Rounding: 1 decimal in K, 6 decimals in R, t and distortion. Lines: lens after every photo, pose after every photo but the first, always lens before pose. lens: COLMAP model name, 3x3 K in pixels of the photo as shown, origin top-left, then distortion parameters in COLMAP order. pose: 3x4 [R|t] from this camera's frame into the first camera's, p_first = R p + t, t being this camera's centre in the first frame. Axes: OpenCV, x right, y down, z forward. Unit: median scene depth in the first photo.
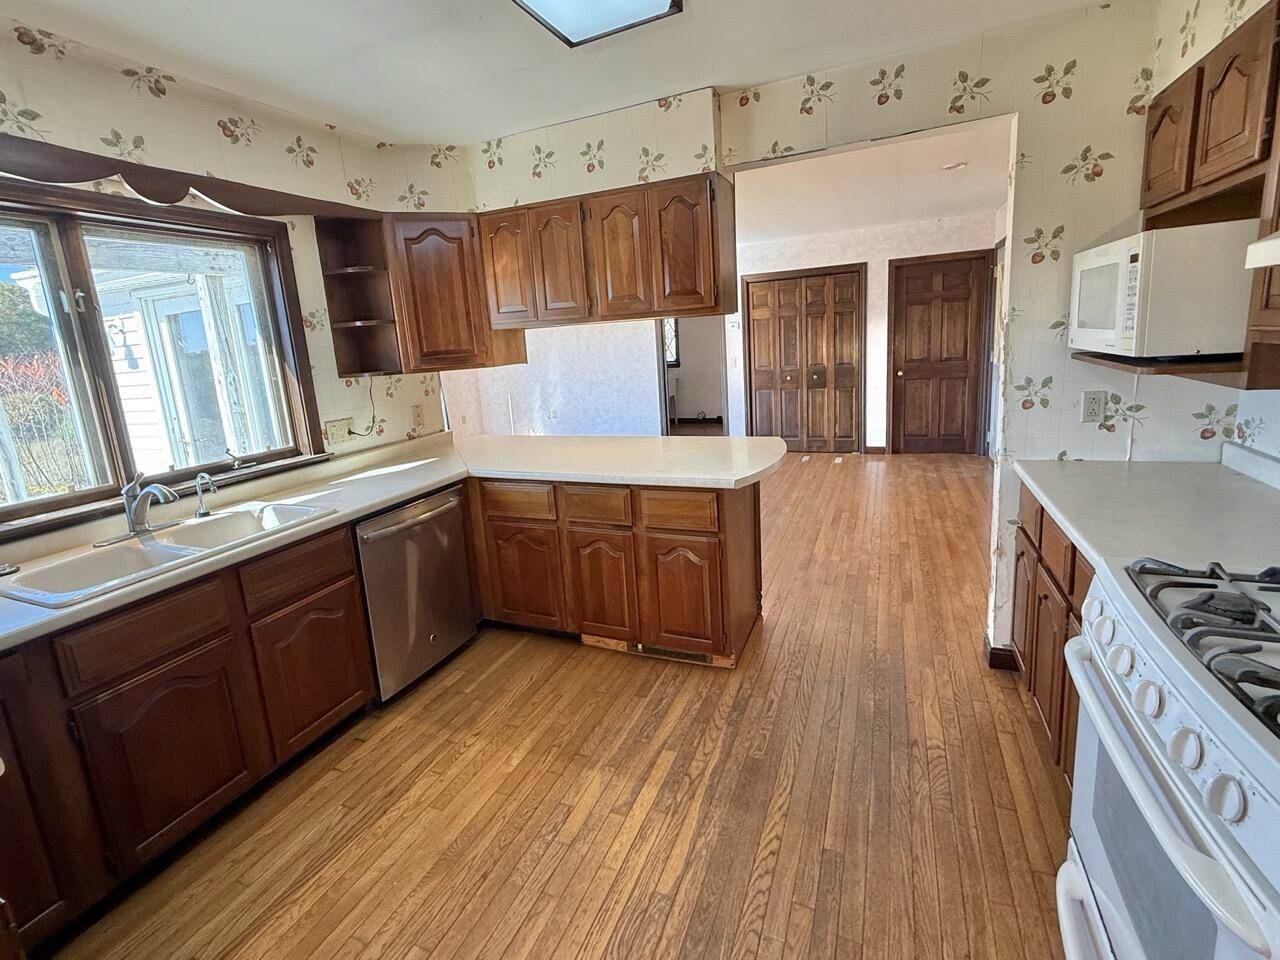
lens RADIAL K [[588.0, 0, 604.4], [0, 588.0, 442.3], [0, 0, 1]] dist [0.028215, -0.004625]
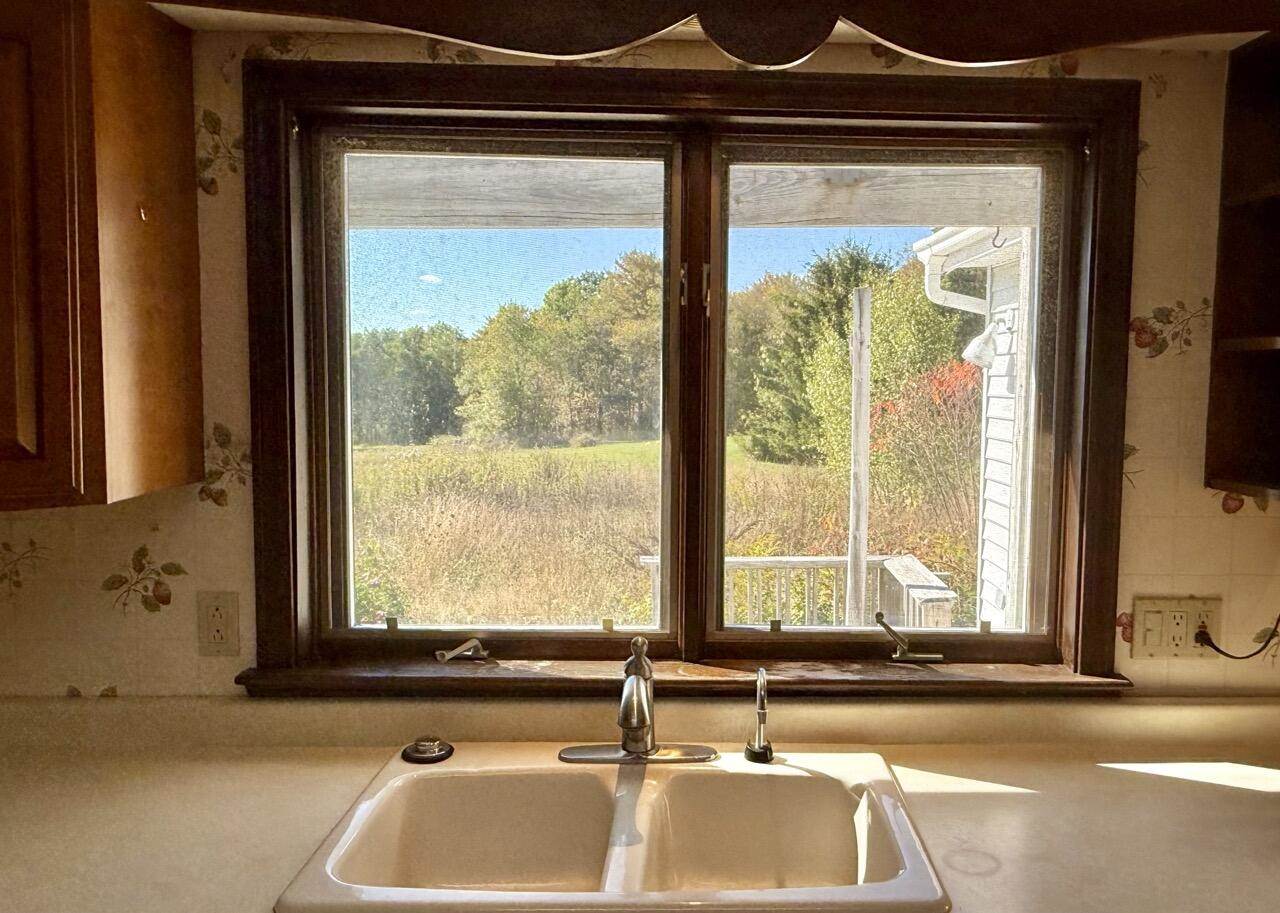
lens RADIAL K [[1078.0, 0, 644.0], [0, 1078.0, 456.5], [0, 0, 1]] dist [0.003959, -0.003387]
pose [[0.456446, 0.143742, -0.878063, -0.028334], [-0.204606, 0.977374, 0.053638, -0.096641], [0.865906, 0.155174, 0.475529, 0.401059]]
